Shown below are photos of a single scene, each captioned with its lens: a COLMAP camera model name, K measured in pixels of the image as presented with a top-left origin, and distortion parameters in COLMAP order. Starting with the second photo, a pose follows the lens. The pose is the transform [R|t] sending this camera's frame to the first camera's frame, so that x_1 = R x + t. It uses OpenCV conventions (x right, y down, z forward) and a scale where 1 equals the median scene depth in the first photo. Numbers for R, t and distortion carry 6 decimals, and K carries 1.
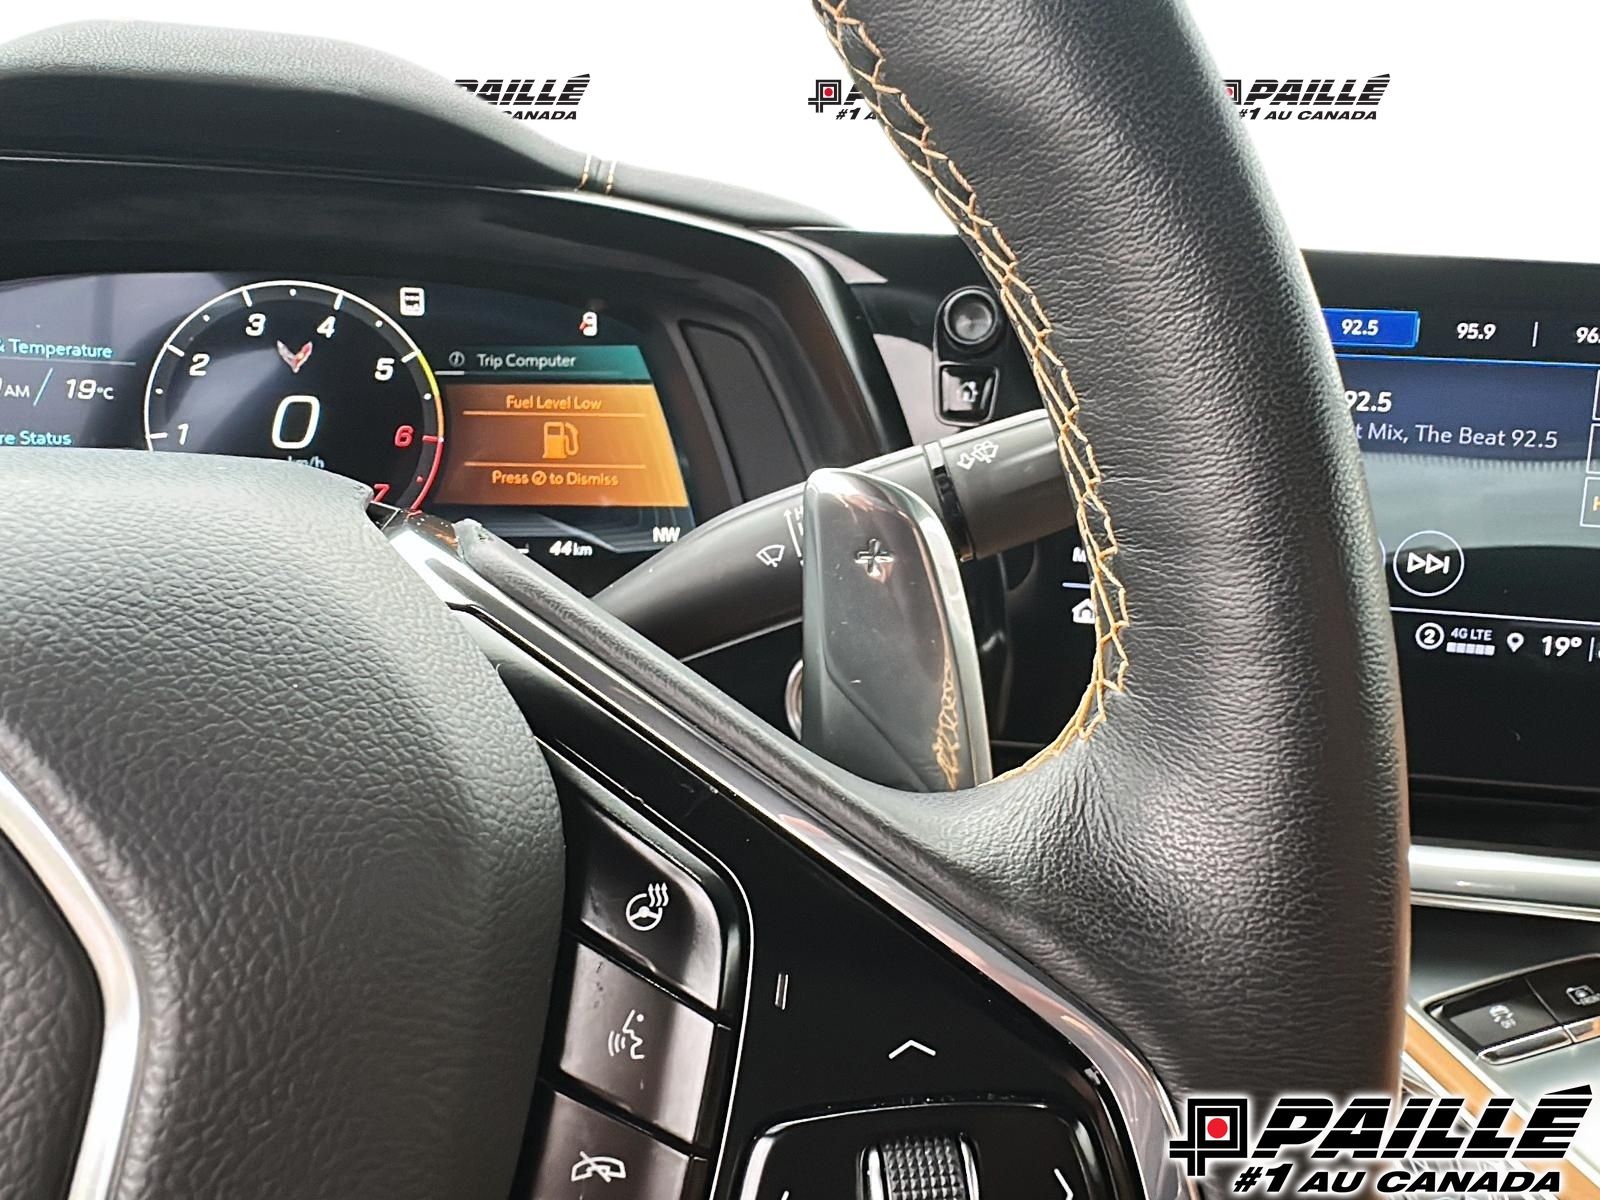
lens RADIAL K [[1137.2, 0, 797.4], [0, 1137.2, 616.2], [0, 0, 1]] dist [-0.006080, 0.010069]
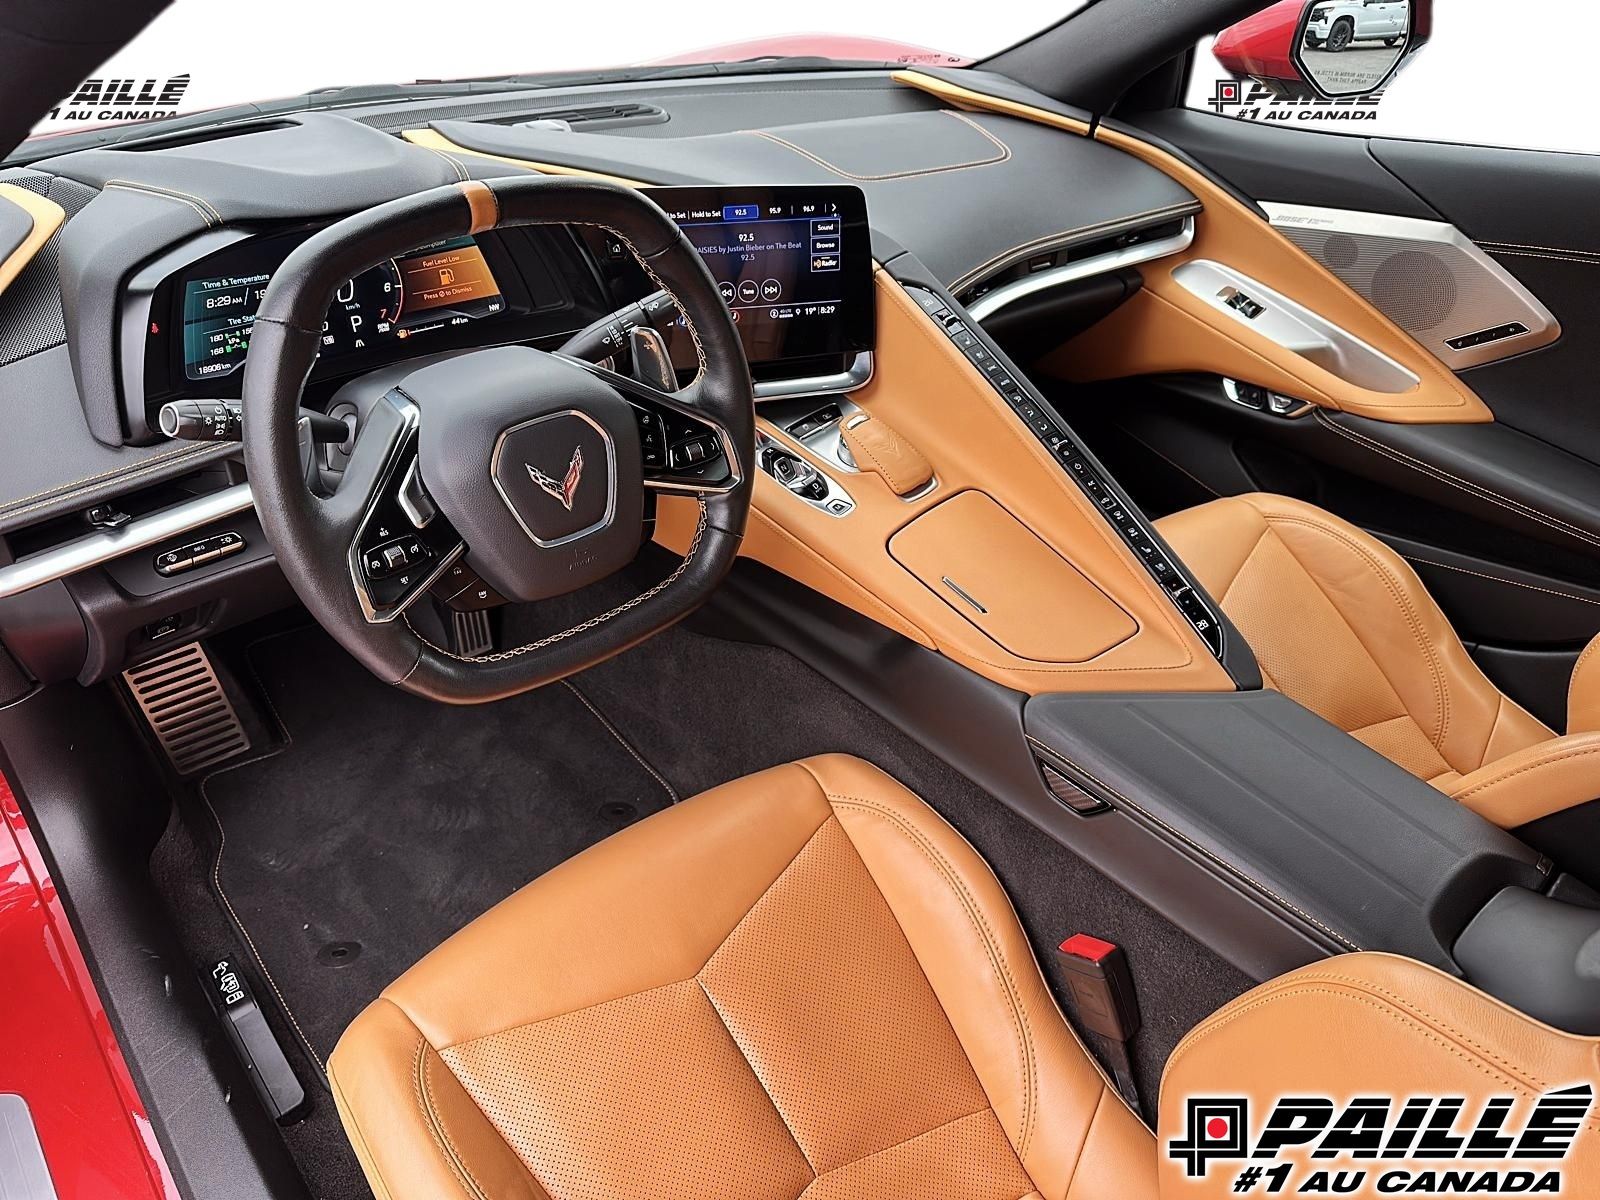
lens RADIAL K [[1140.7, 0, 803.5], [0, 1140.7, 621.1], [0, 0, 1]] dist [0.000699, 0.003153]
pose [[0.892217, -0.259099, 0.369888, -1.757964], [0.110939, 0.919697, 0.376630, -0.880656], [-0.437769, -0.295000, 0.849313, -4.560329]]
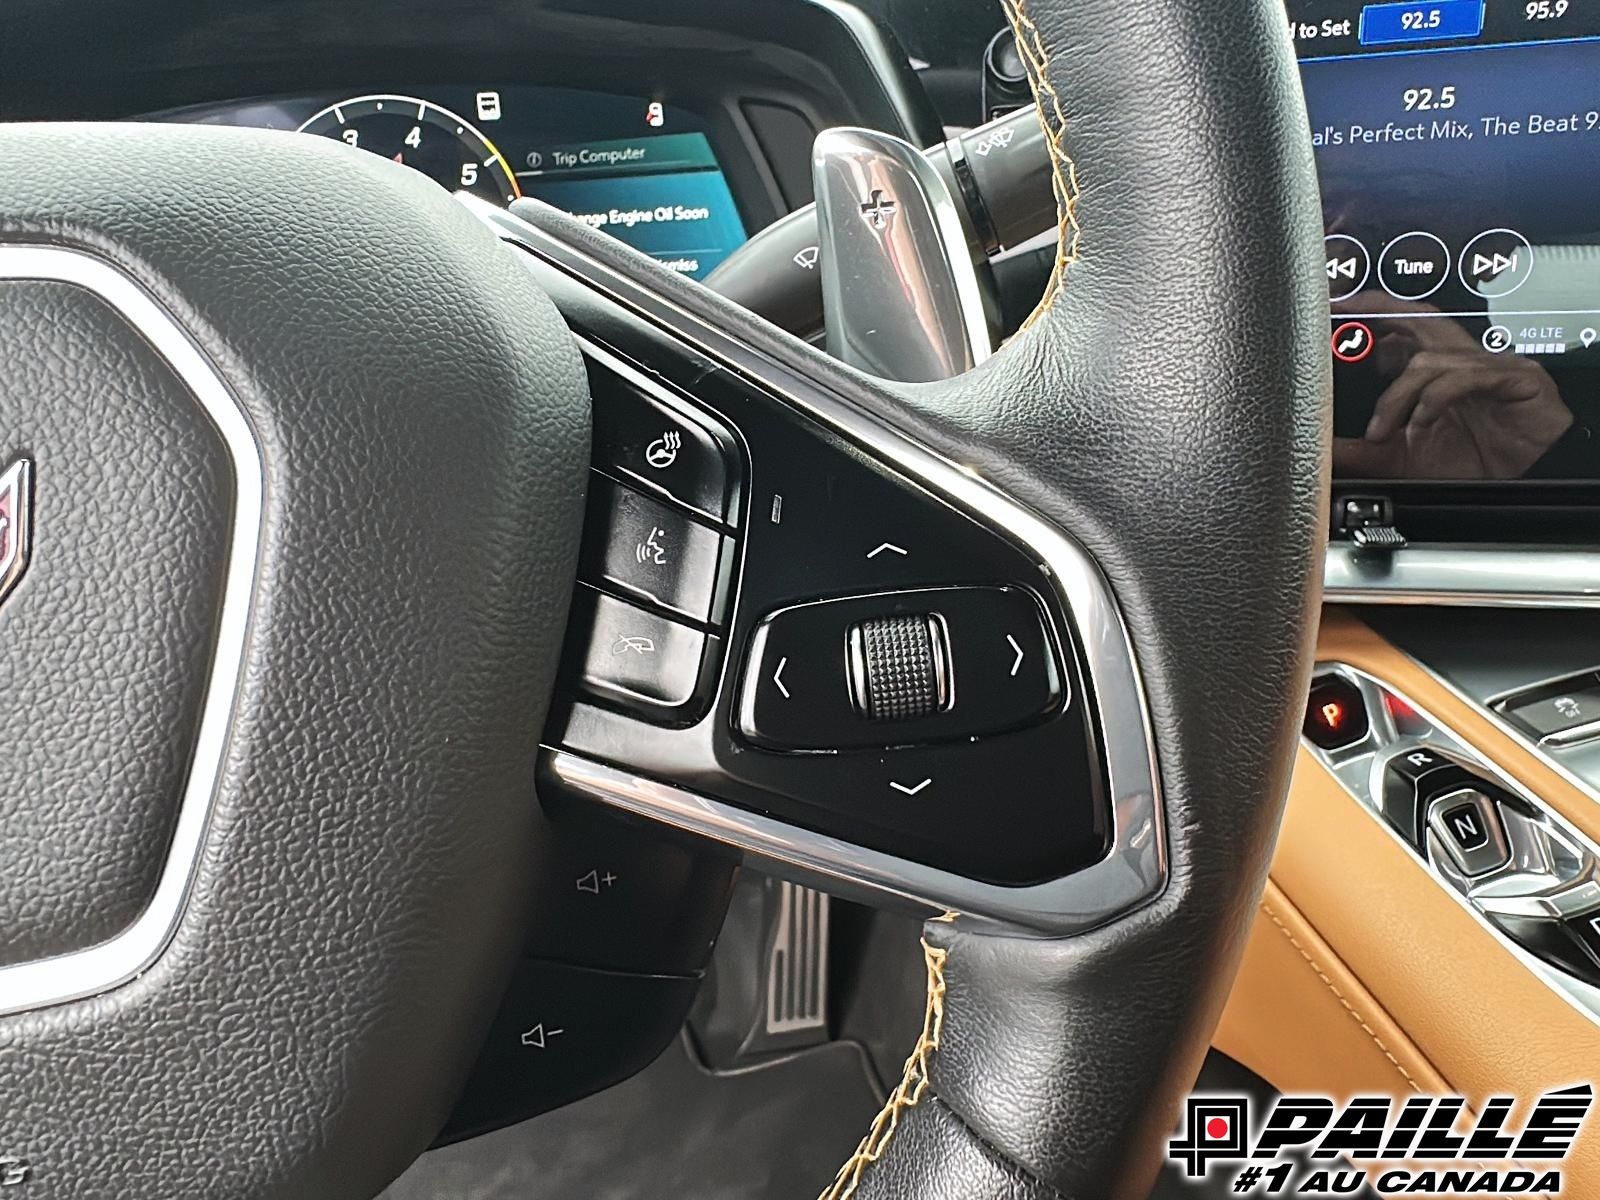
lens RADIAL K [[1140.7, 0, 803.5], [0, 1140.7, 621.1], [0, 0, 1]] dist [0.000699, 0.003153]
pose [[0.992434, -0.047704, -0.113132, 0.130987], [0.059136, 0.993233, 0.099953, 0.295710], [0.107598, -0.105887, 0.988540, -0.181814]]
